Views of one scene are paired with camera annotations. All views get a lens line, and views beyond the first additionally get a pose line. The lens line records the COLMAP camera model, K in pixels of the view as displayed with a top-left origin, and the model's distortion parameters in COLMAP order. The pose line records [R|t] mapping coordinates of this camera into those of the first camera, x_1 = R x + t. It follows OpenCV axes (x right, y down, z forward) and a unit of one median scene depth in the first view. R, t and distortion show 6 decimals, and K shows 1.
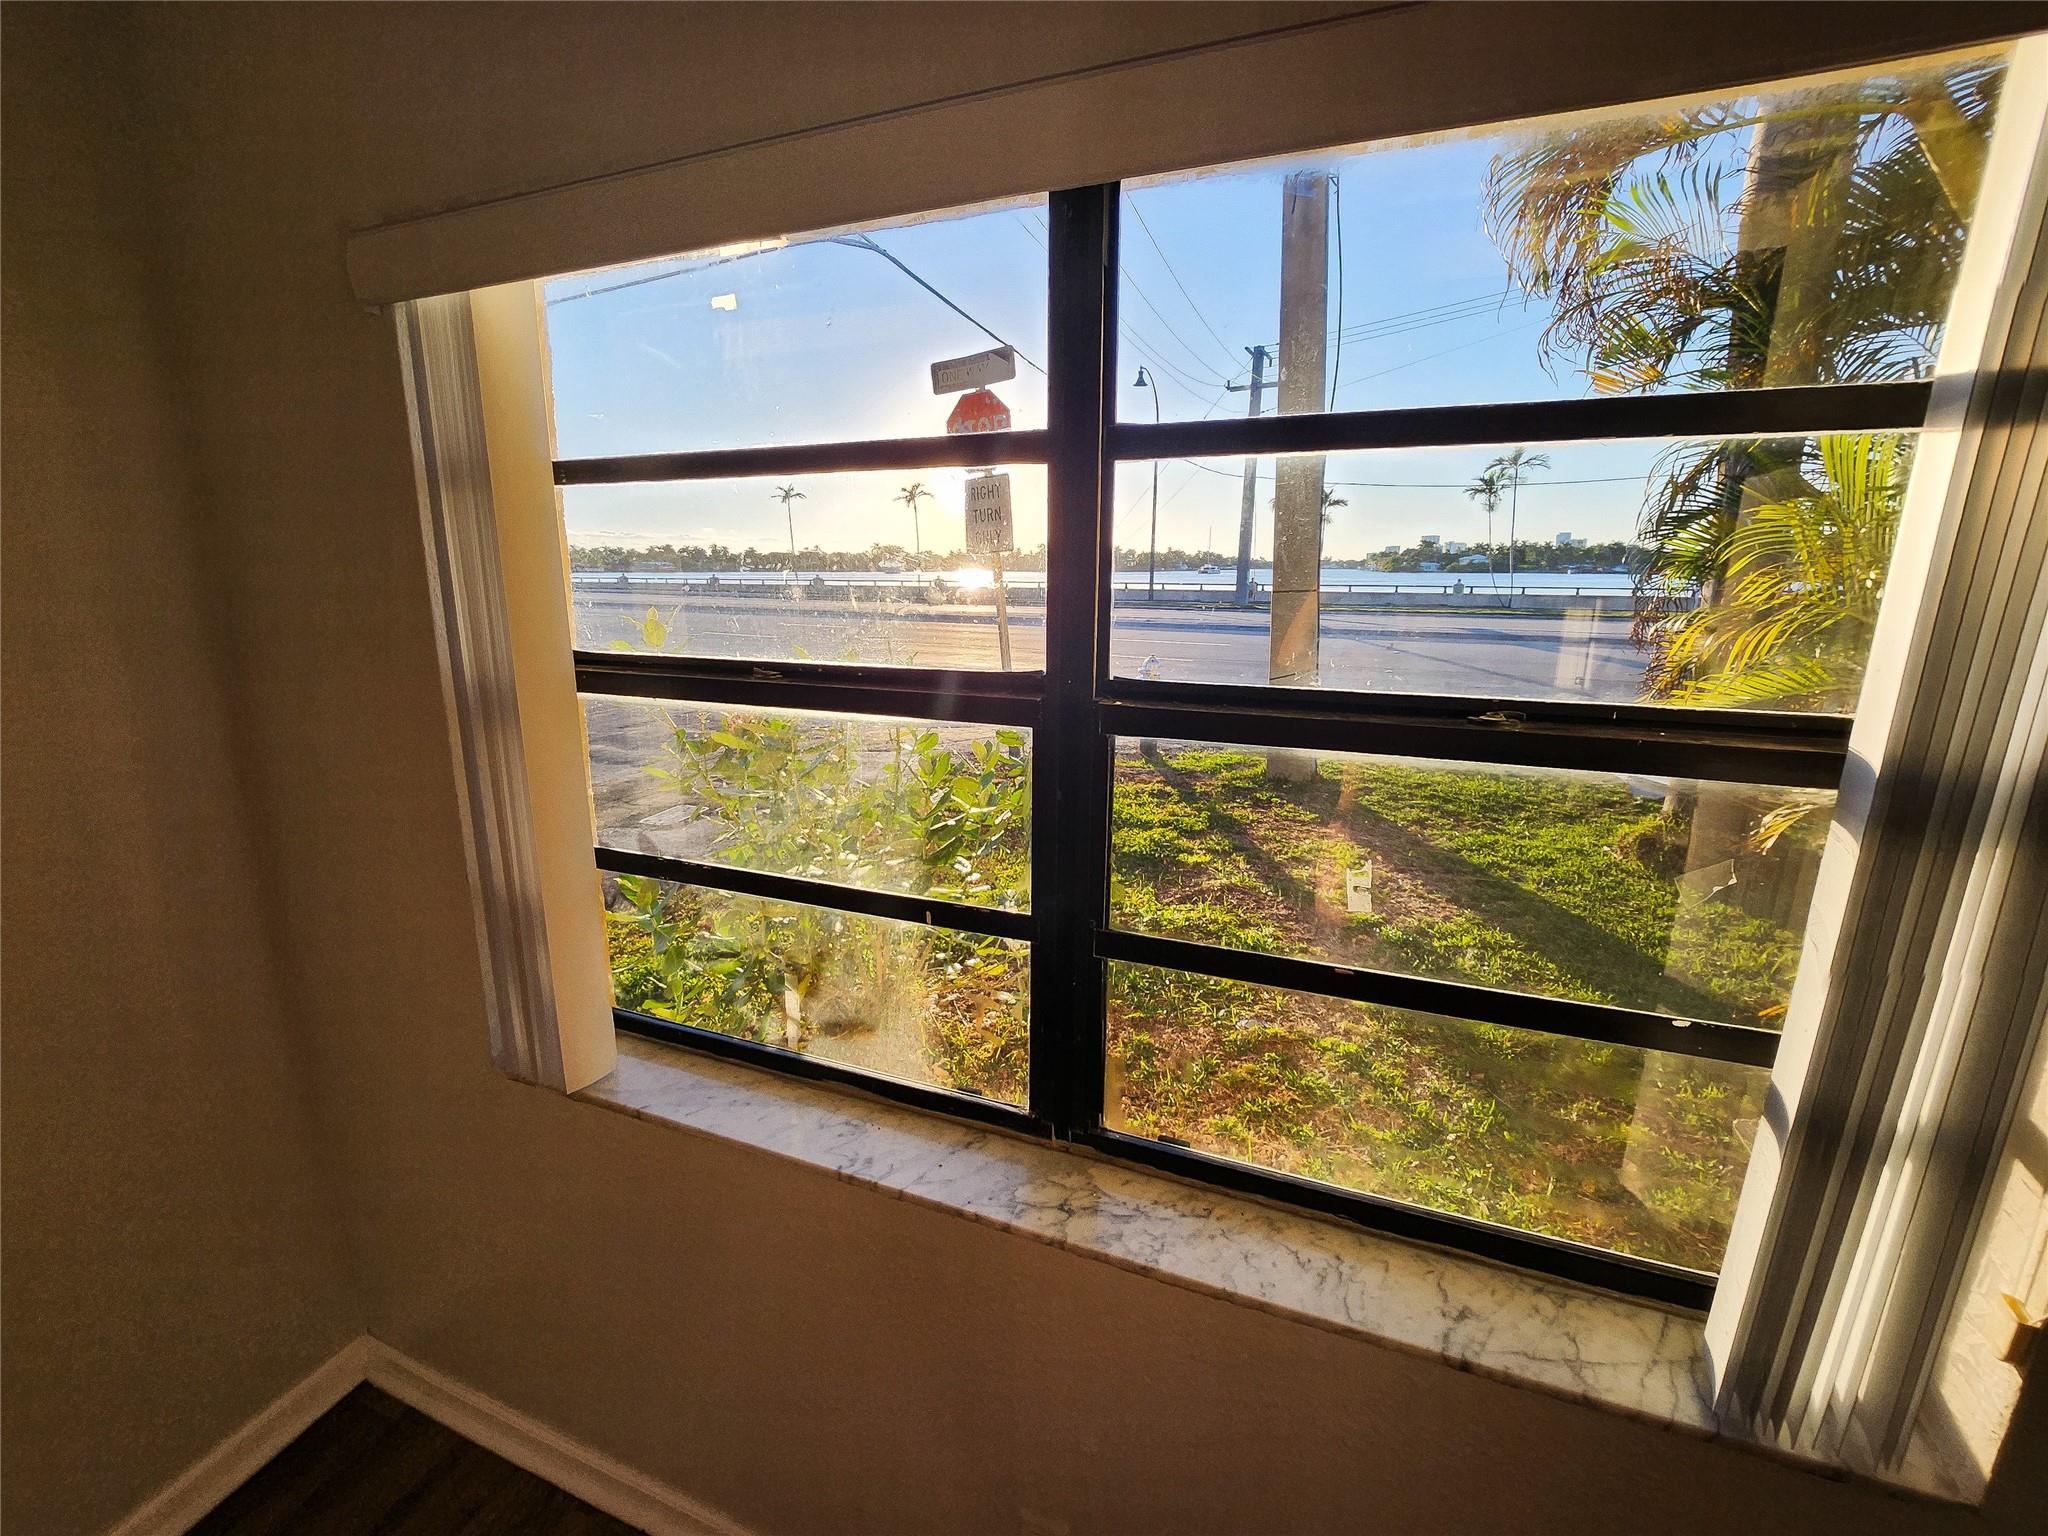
lens RADIAL K [[821.8, 0, 1016.7], [0, 821.8, 752.3], [0, 0, 1]] dist [-0.014414, -0.000632]
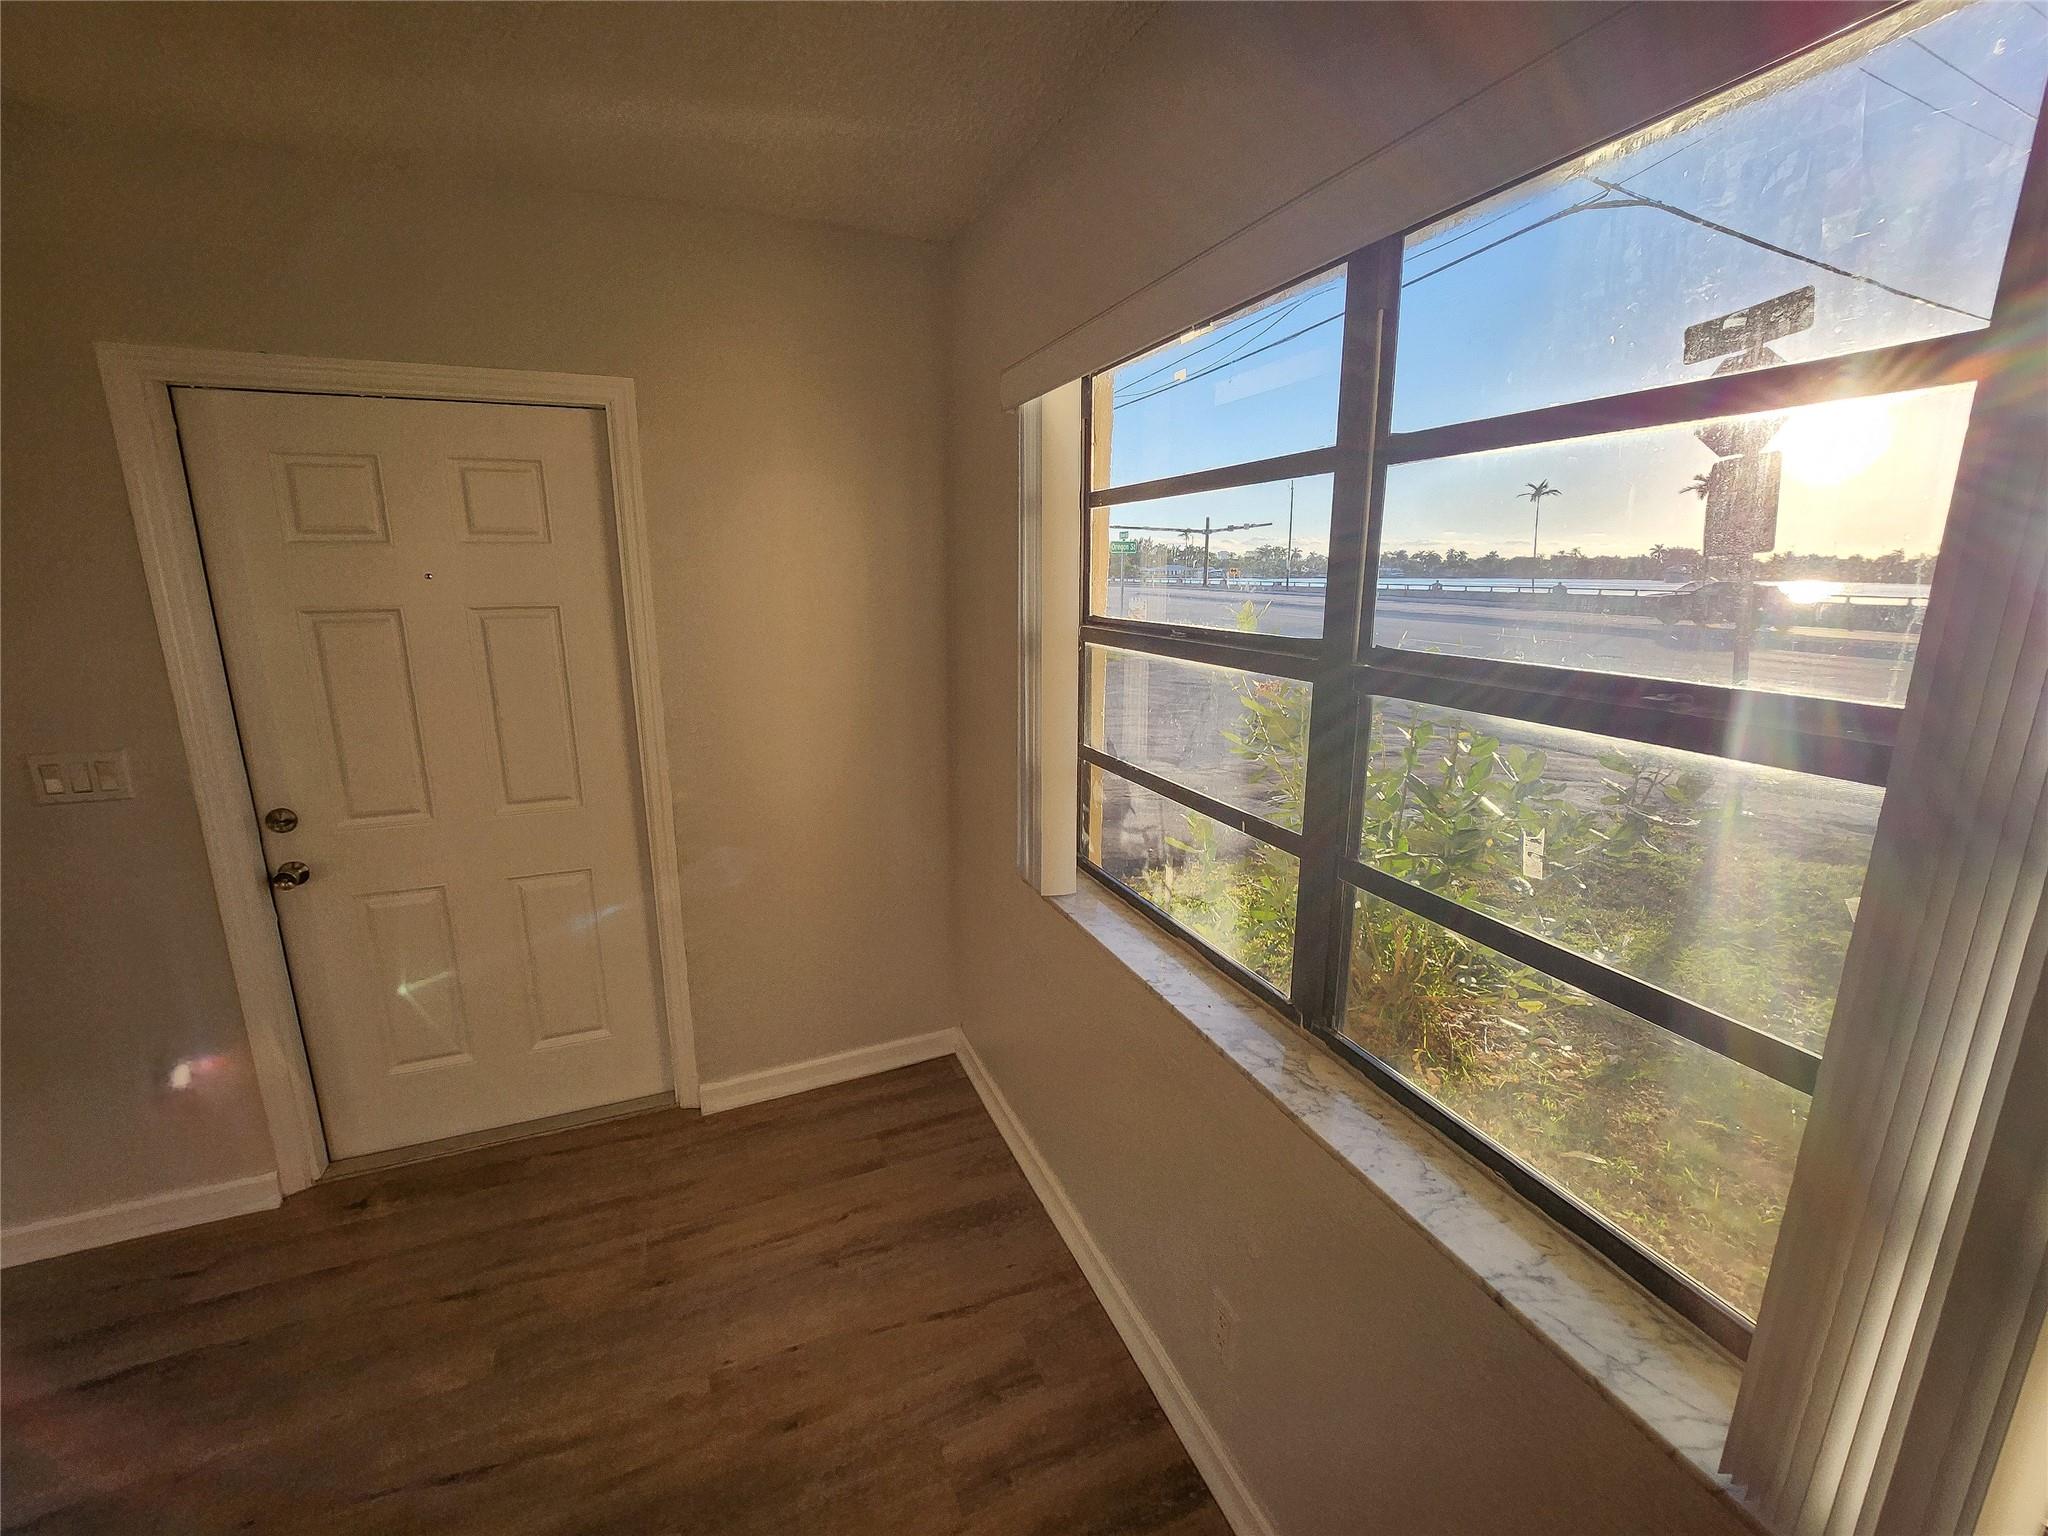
lens RADIAL K [[821.8, 0, 1038.8], [0, 821.8, 767.6], [0, 0, 1]] dist [-0.014414, -0.000632]
pose [[0.697823, 0.166529, -0.696643, 0.567140], [-0.158722, 0.984369, 0.076318, 0.062623], [0.698463, 0.057316, 0.713347, -0.167592]]
